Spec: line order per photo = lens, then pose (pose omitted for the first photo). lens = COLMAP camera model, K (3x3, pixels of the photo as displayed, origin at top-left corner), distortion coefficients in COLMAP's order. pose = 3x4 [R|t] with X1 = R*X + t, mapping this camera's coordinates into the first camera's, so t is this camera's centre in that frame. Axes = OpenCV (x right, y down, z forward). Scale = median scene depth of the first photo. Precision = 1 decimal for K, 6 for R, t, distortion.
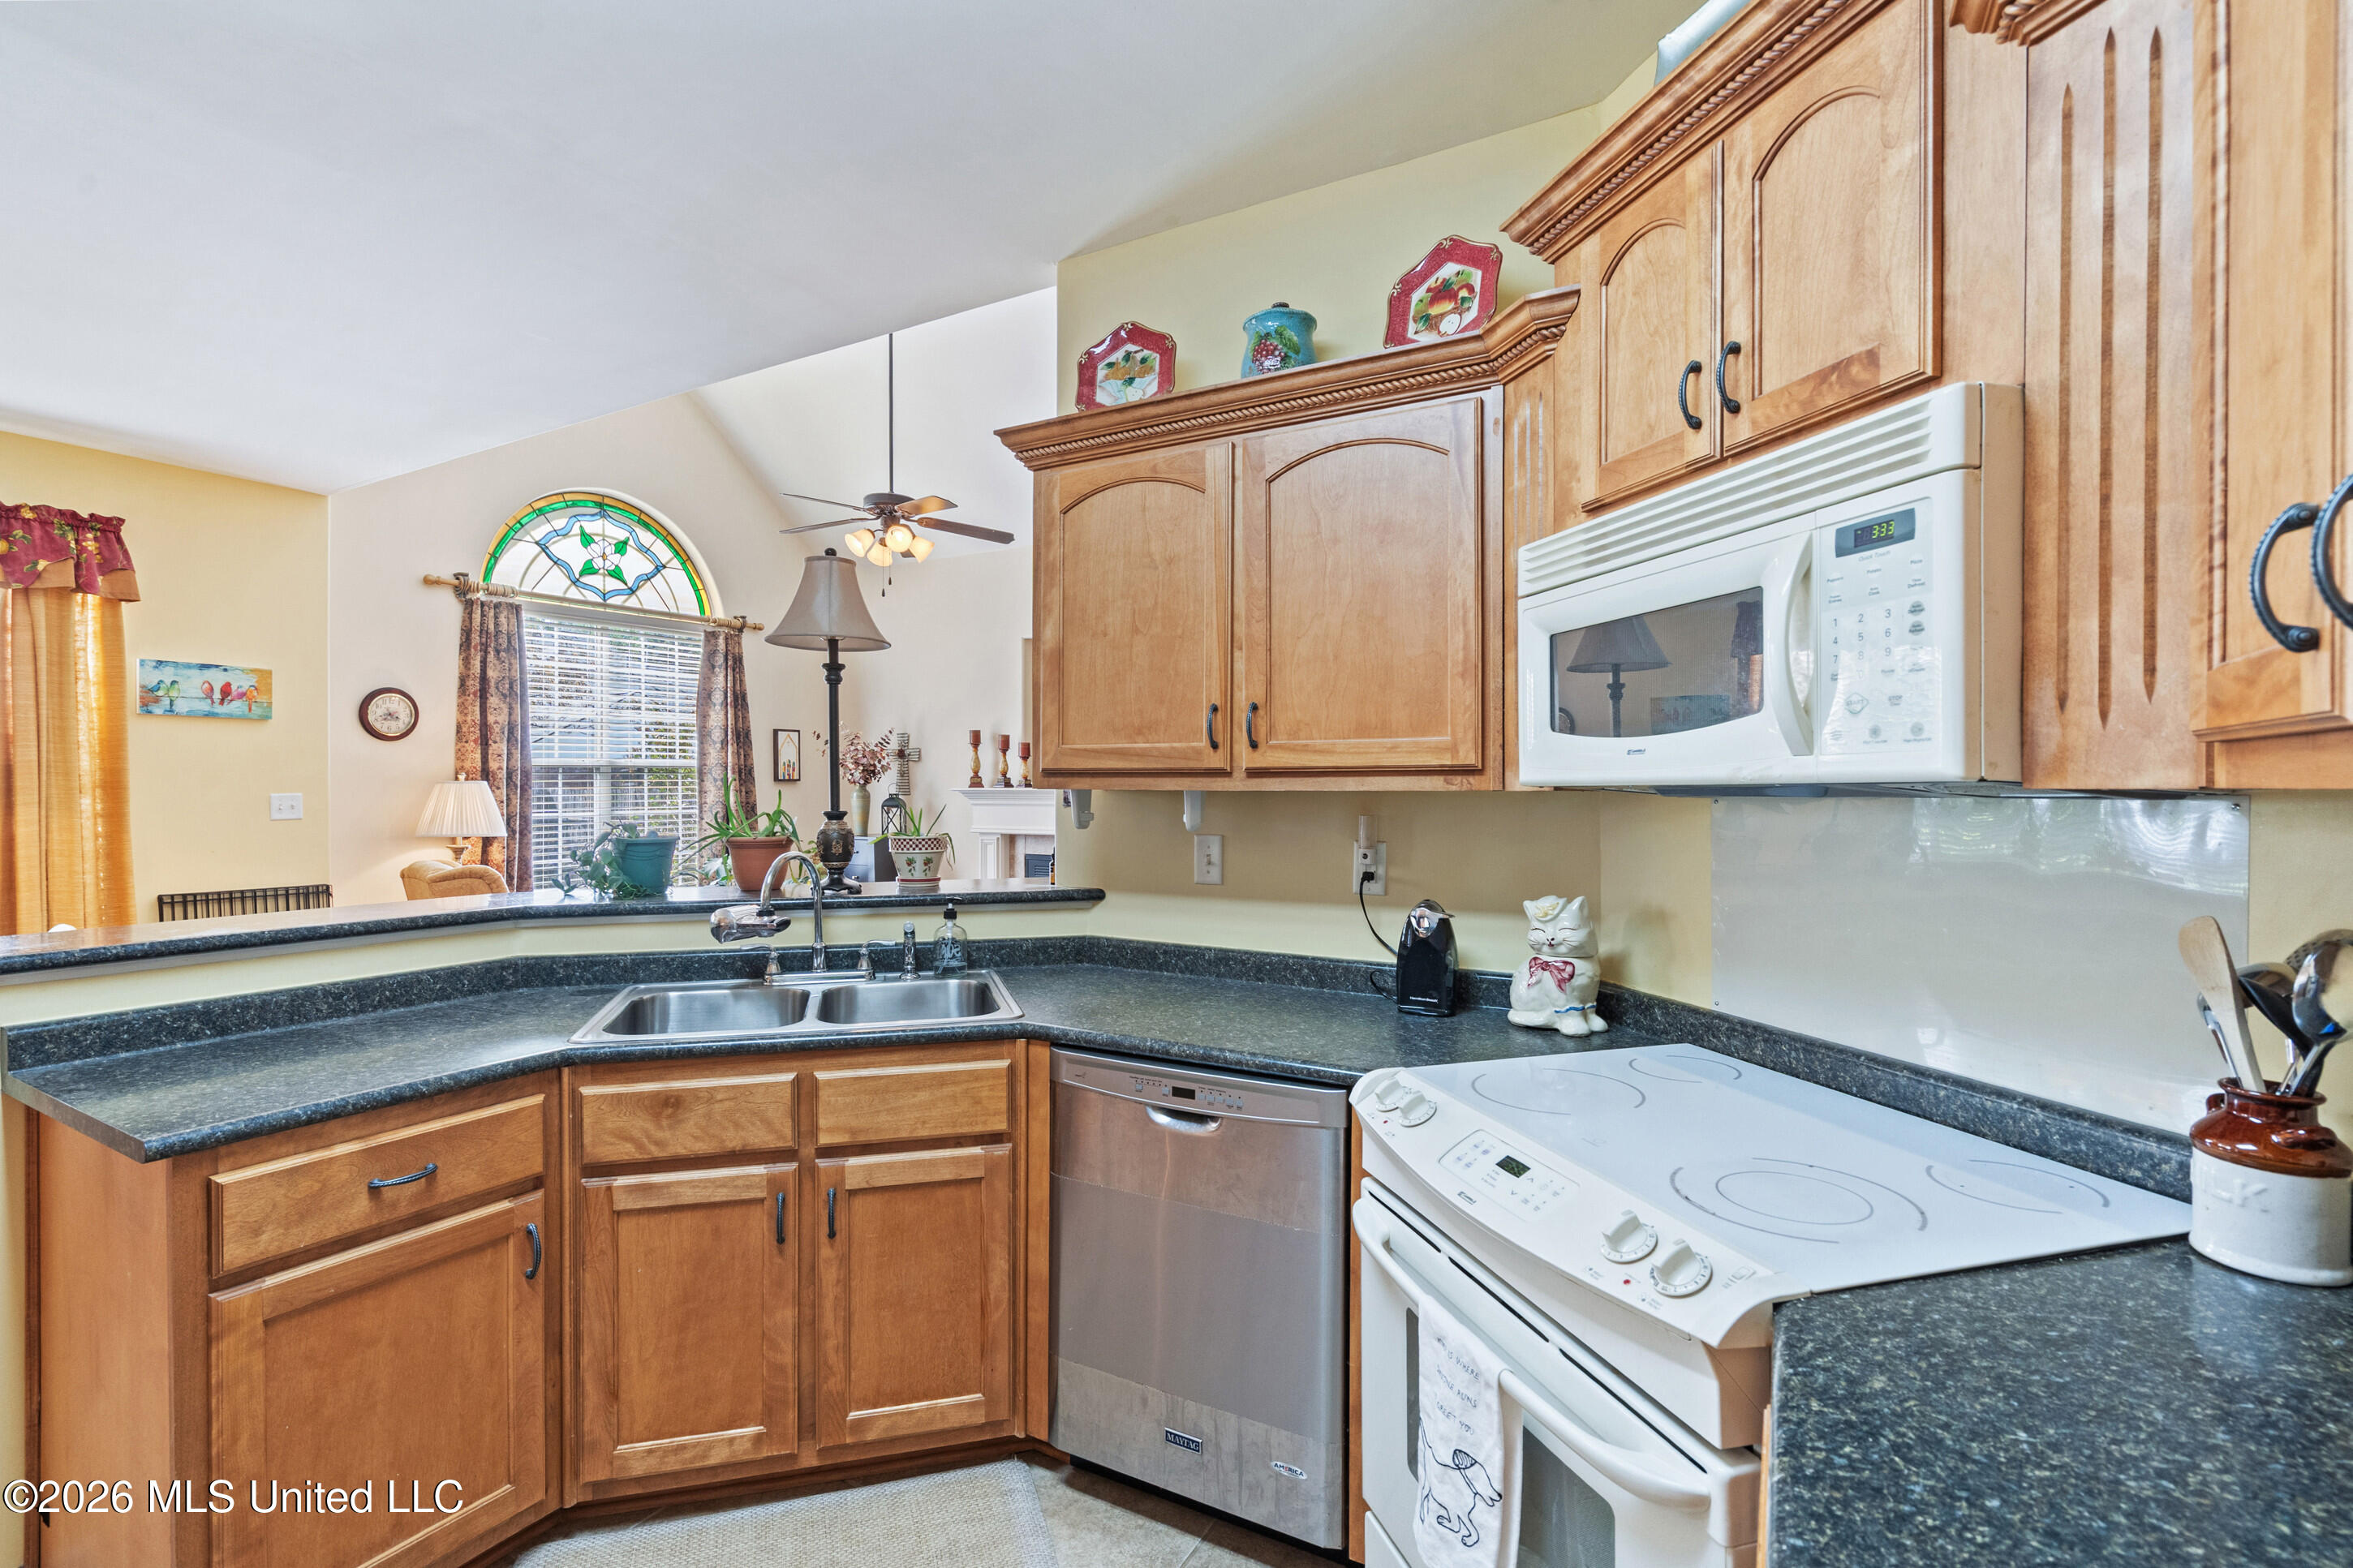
lens RADIAL K [[1067.1, 0, 1159.7], [0, 1067.1, 787.6], [0, 0, 1]] dist [-0.001638, 0.002029]
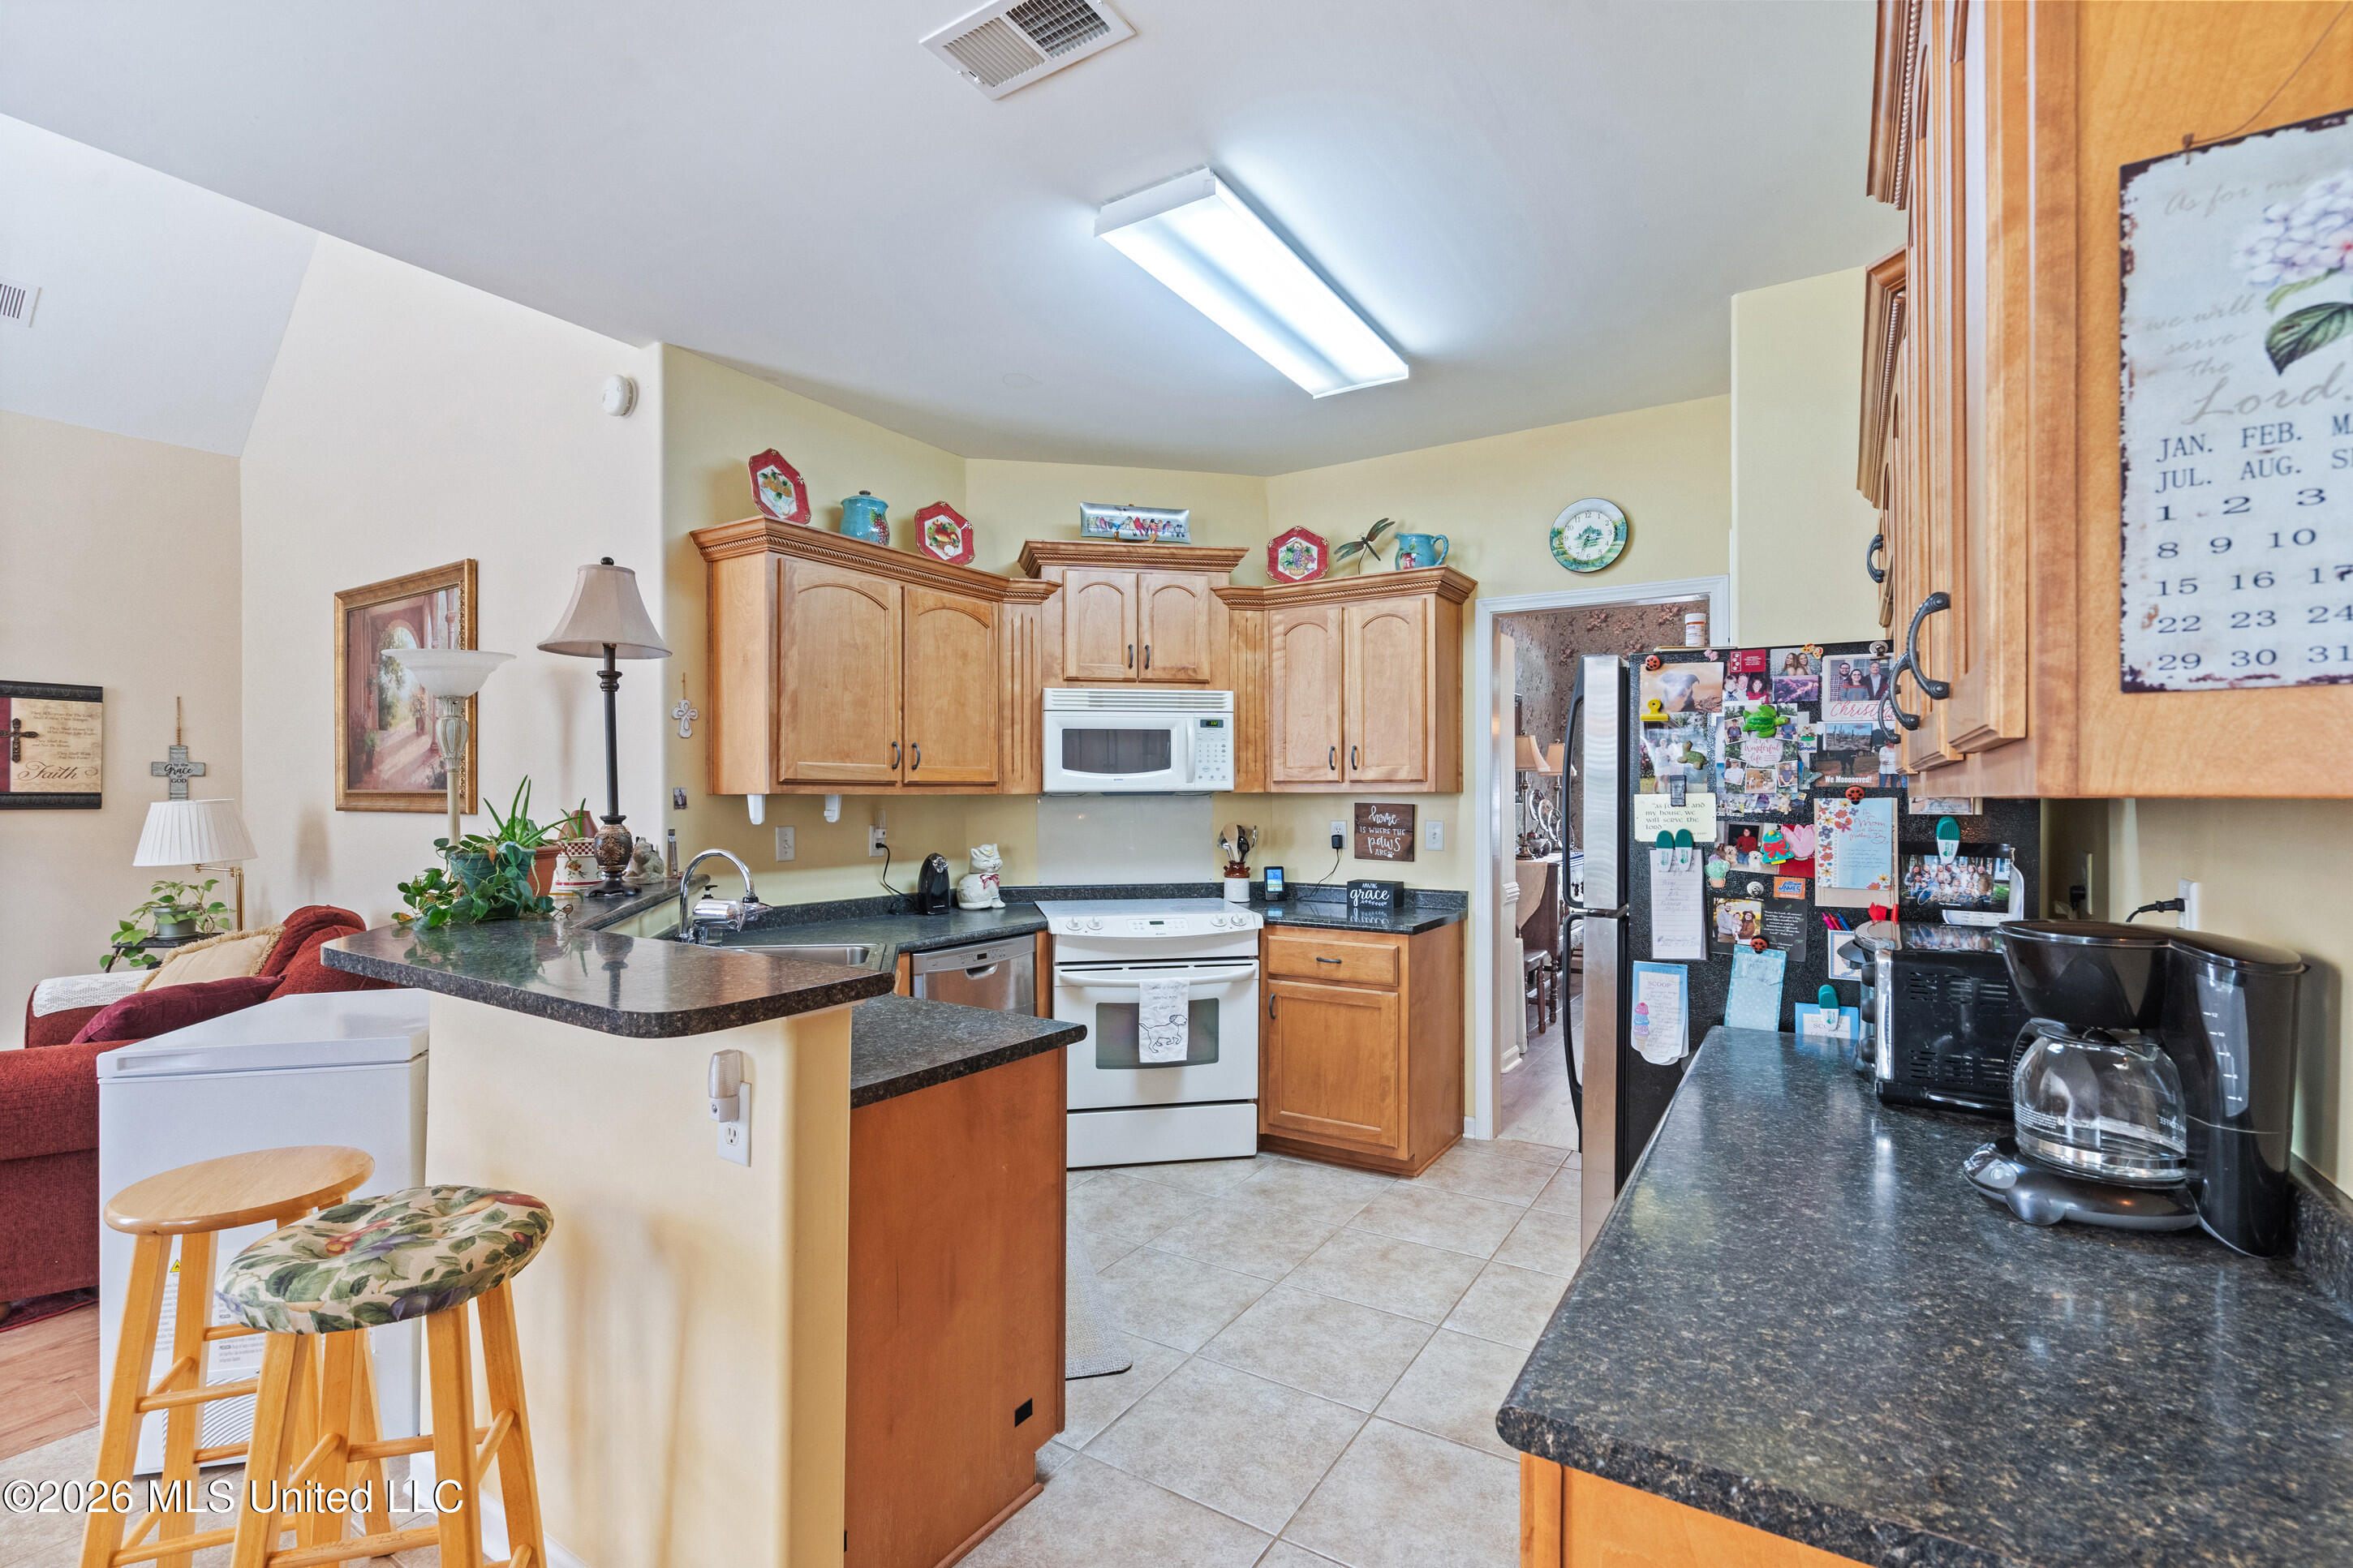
lens RADIAL K [[1067.1, 0, 1123.3], [0, 1067.1, 789.1], [0, 0, 1]] dist [-0.001638, 0.002029]
pose [[0.079221, 0.005358, 0.996843, -0.560799], [0.001381, 0.999984, -0.005484, 0.001570], [-0.996856, 0.001811, 0.079213, 0.188102]]
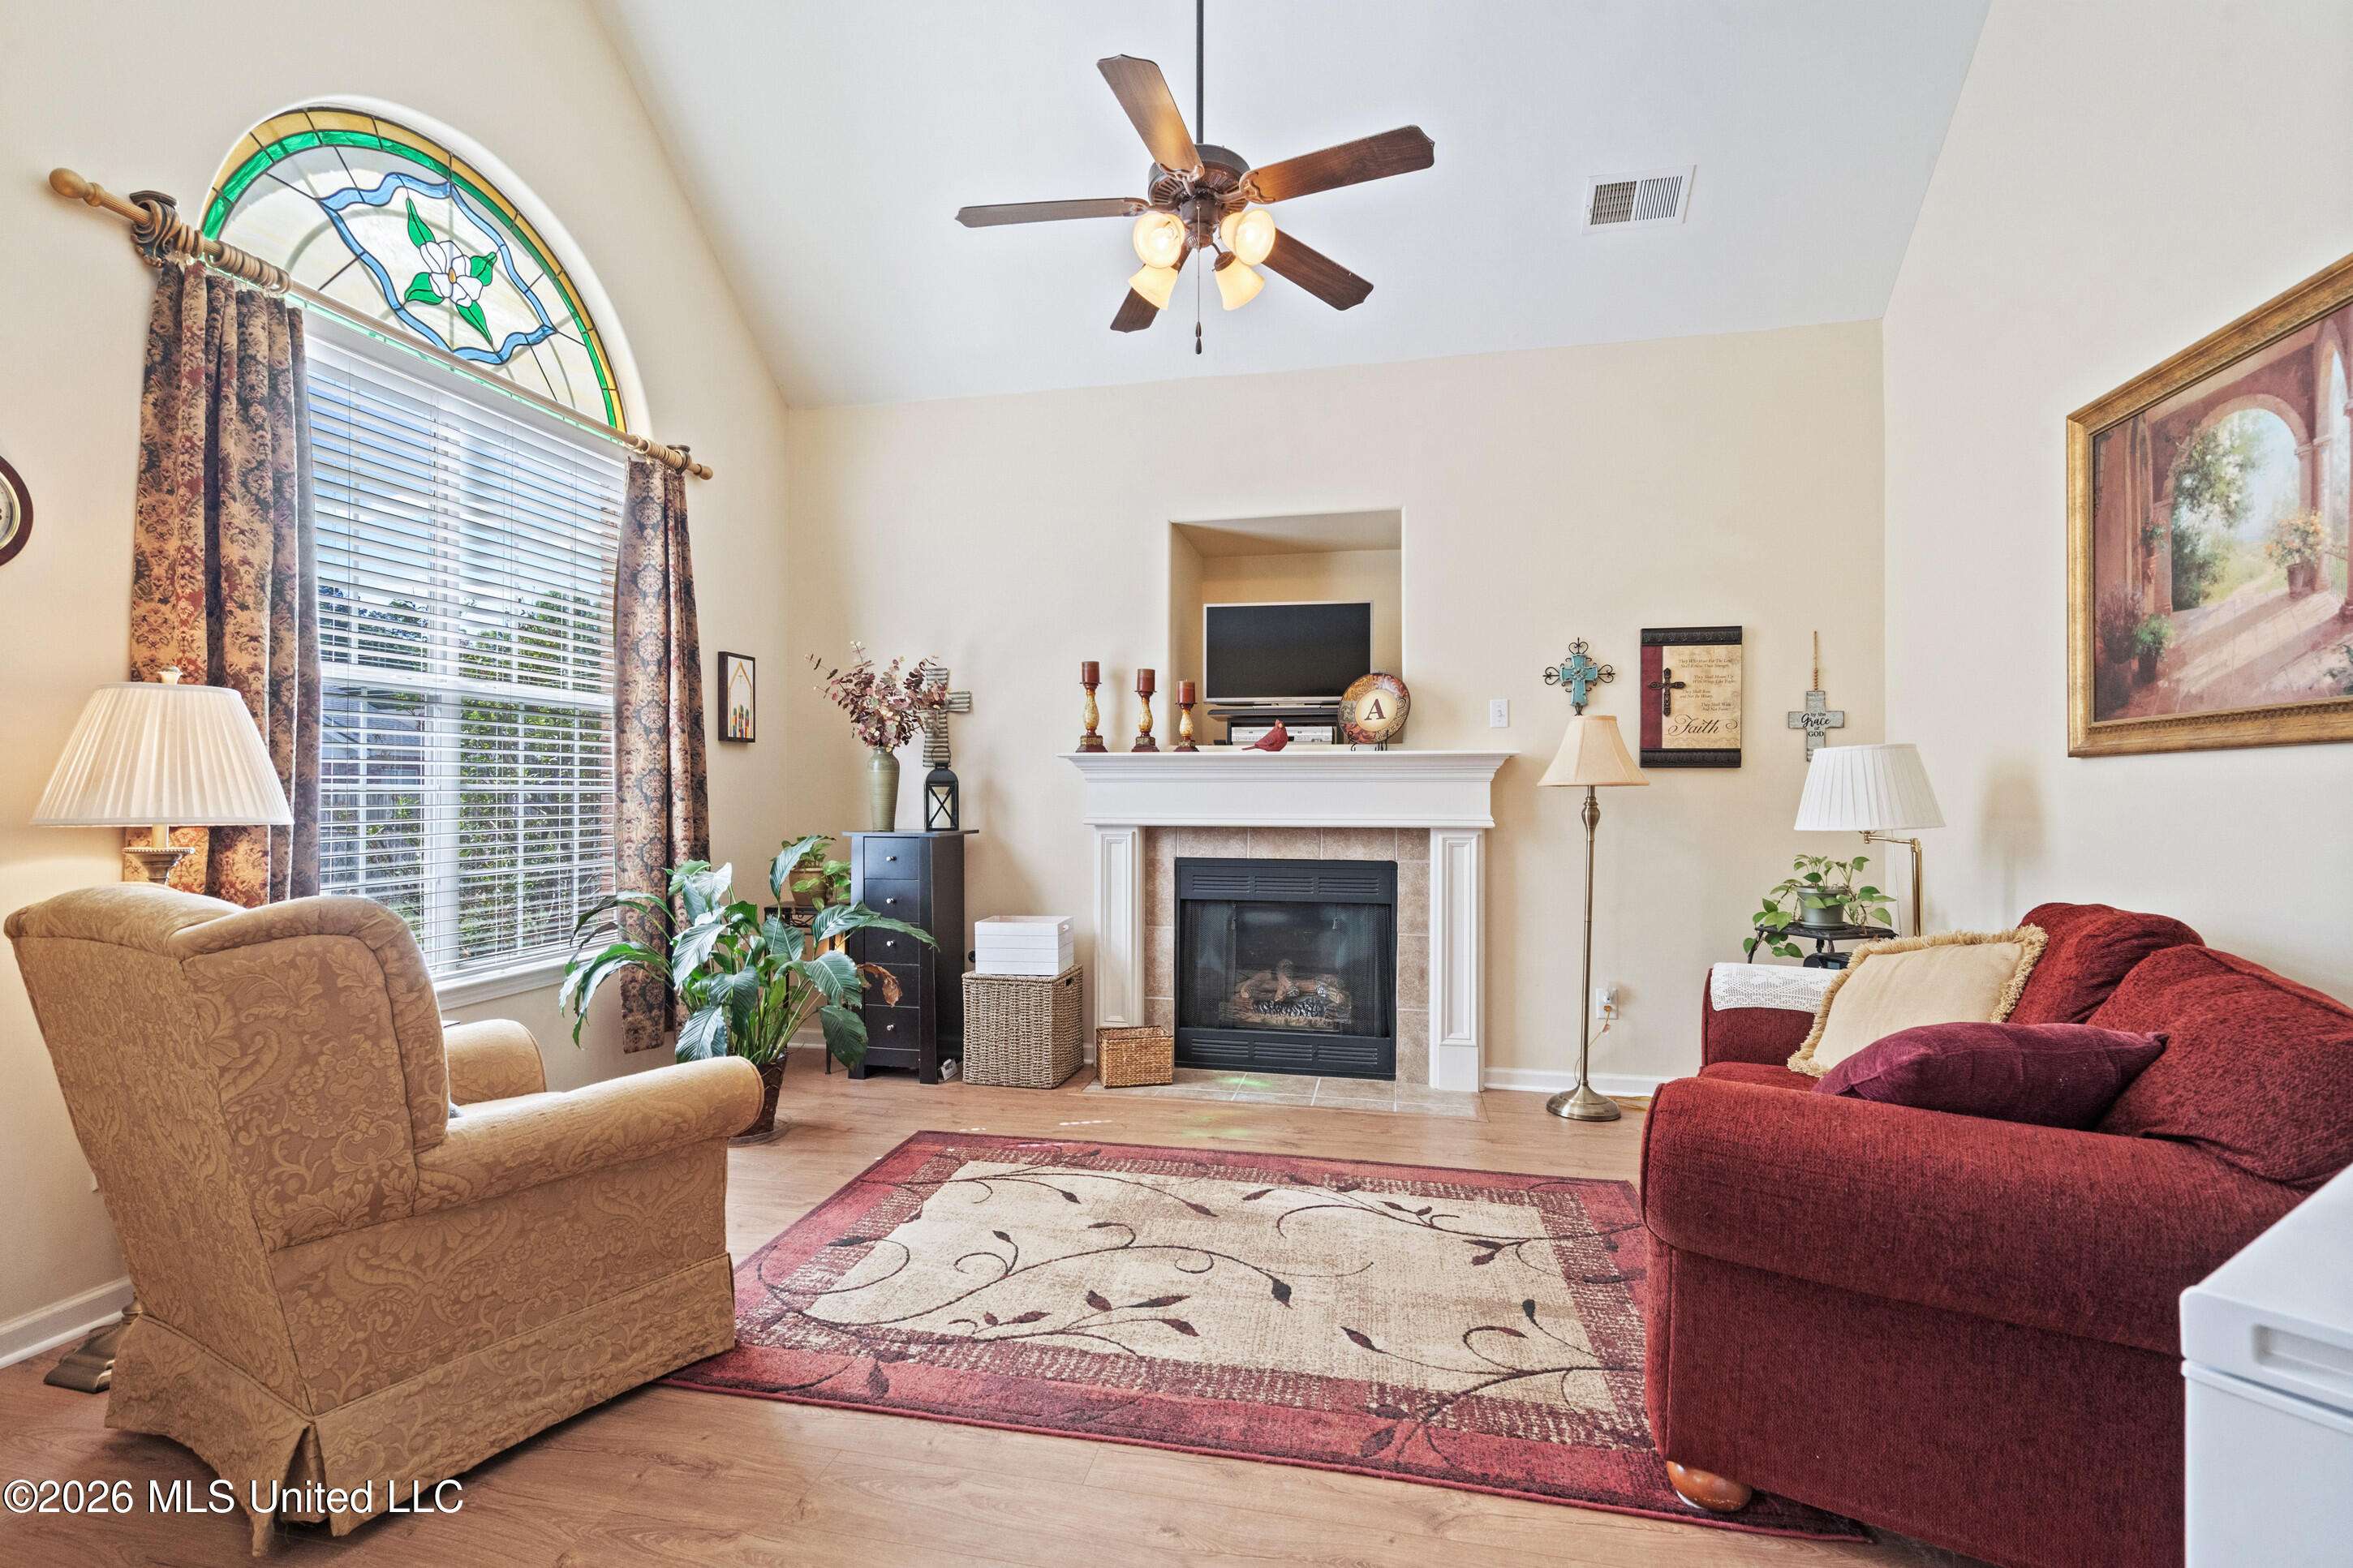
lens RADIAL K [[1067.1, 0, 1174.4], [0, 1067.1, 786.4], [0, 0, 1]] dist [-0.001638, 0.002029]
pose [[0.953638, 0.006928, 0.300878, -0.383001], [-0.003855, 0.999934, -0.010805, 0.031877], [-0.300933, 0.009145, 0.953601, 0.464829]]
